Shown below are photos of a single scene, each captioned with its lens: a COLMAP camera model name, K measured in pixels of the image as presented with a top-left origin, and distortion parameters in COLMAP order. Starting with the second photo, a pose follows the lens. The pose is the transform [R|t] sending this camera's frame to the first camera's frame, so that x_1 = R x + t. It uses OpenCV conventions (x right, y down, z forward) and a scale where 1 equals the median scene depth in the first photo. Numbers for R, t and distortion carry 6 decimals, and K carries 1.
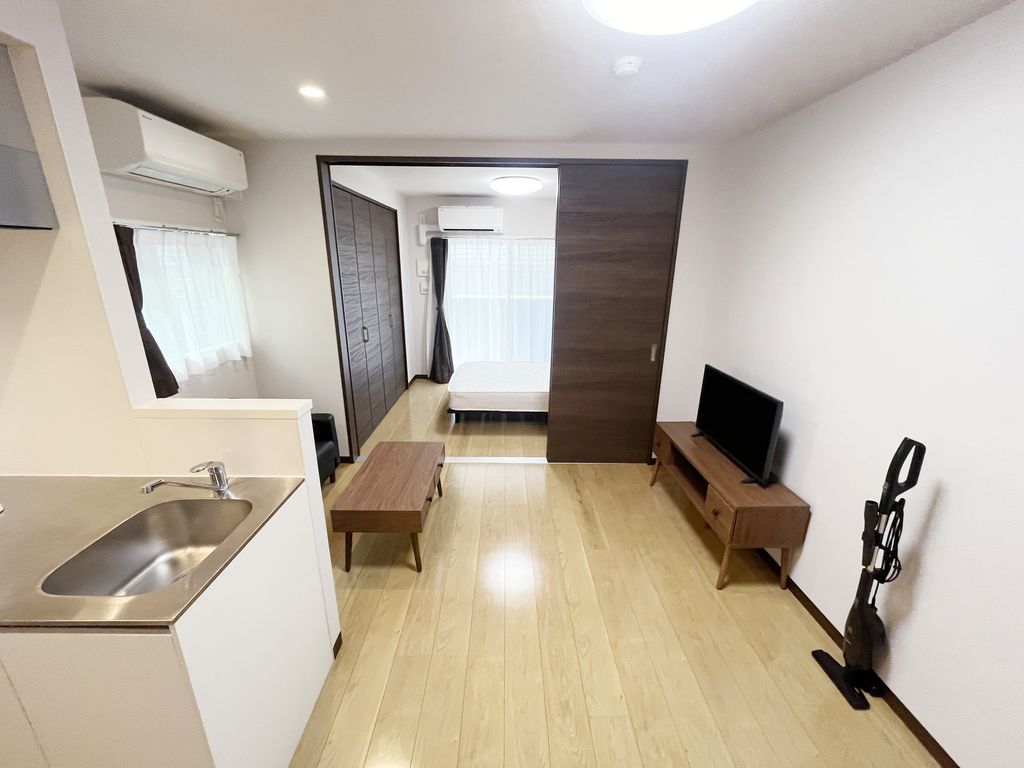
lens RADIAL K [[412.9, 0, 510.5], [0, 412.9, 383.7], [0, 0, 1]] dist [0.002033, 0.000105]
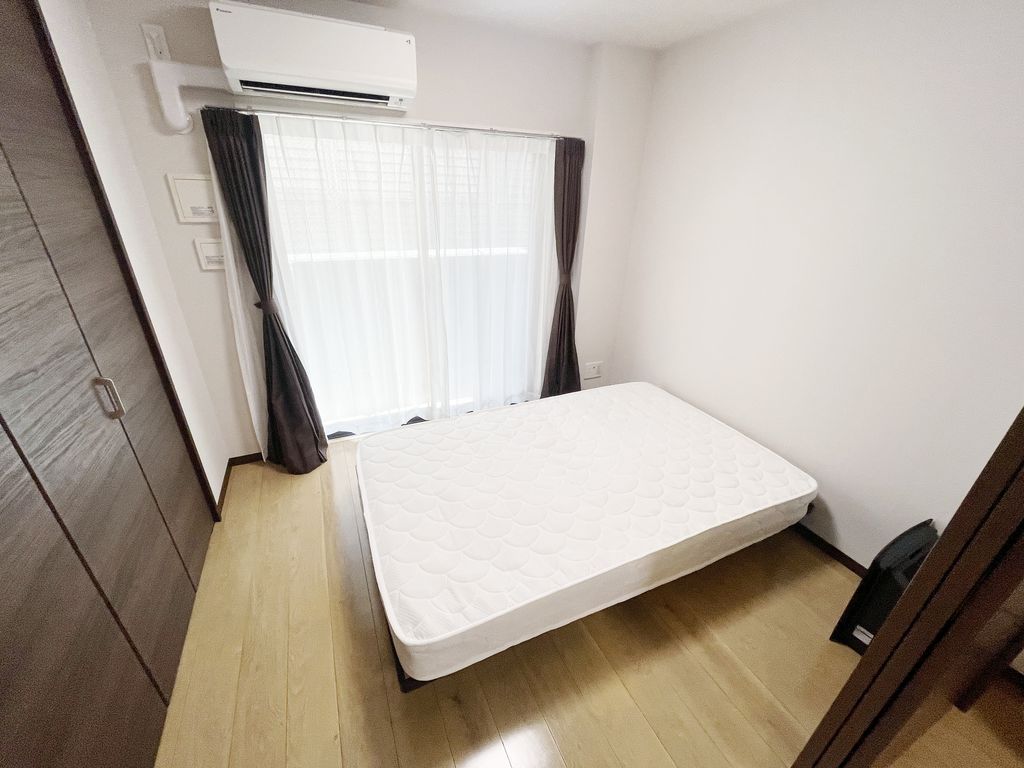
lens RADIAL K [[412.9, 0, 511.6], [0, 412.9, 384.7], [0, 0, 1]] dist [0.002033, 0.000105]
pose [[0.910768, -0.160171, 0.380587, -0.123713], [0.097058, 0.978919, 0.179717, -0.161883], [-0.401349, -0.126741, 0.907114, 0.547042]]
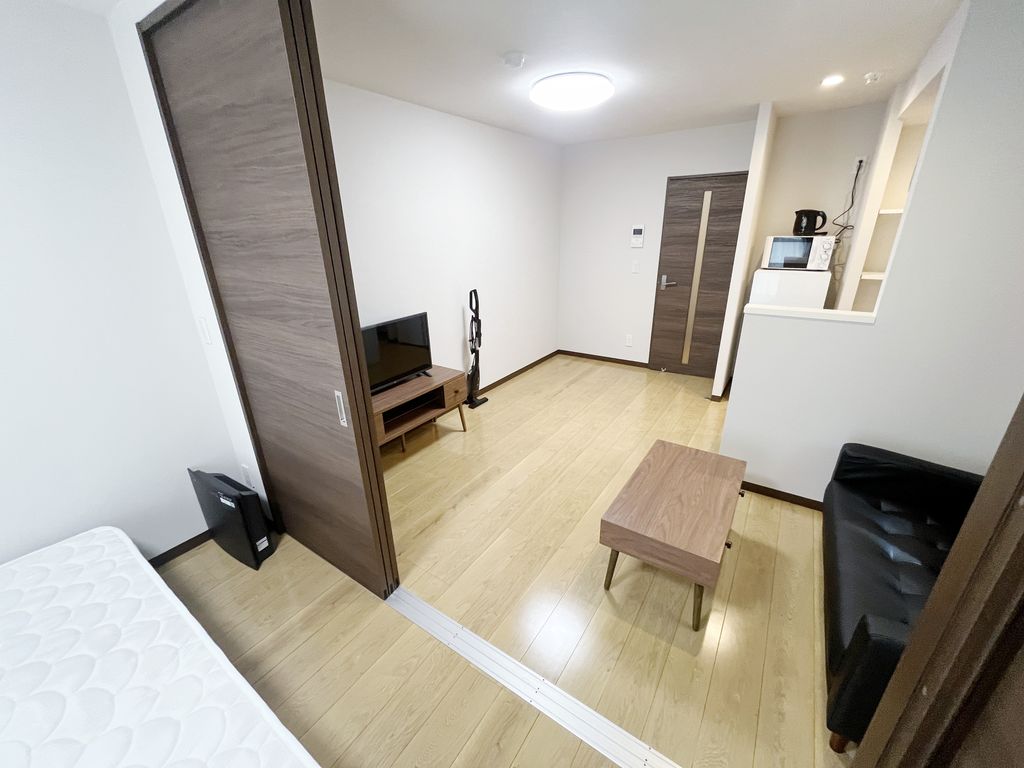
lens RADIAL K [[412.9, 0, 512.7], [0, 412.9, 384.0], [0, 0, 1]] dist [0.002033, 0.000105]
pose [[-0.822702, -0.196629, 0.533384, -0.188003], [0.177504, 0.802508, 0.569625, -0.214130], [-0.540050, 0.563309, -0.625323, 0.740182]]
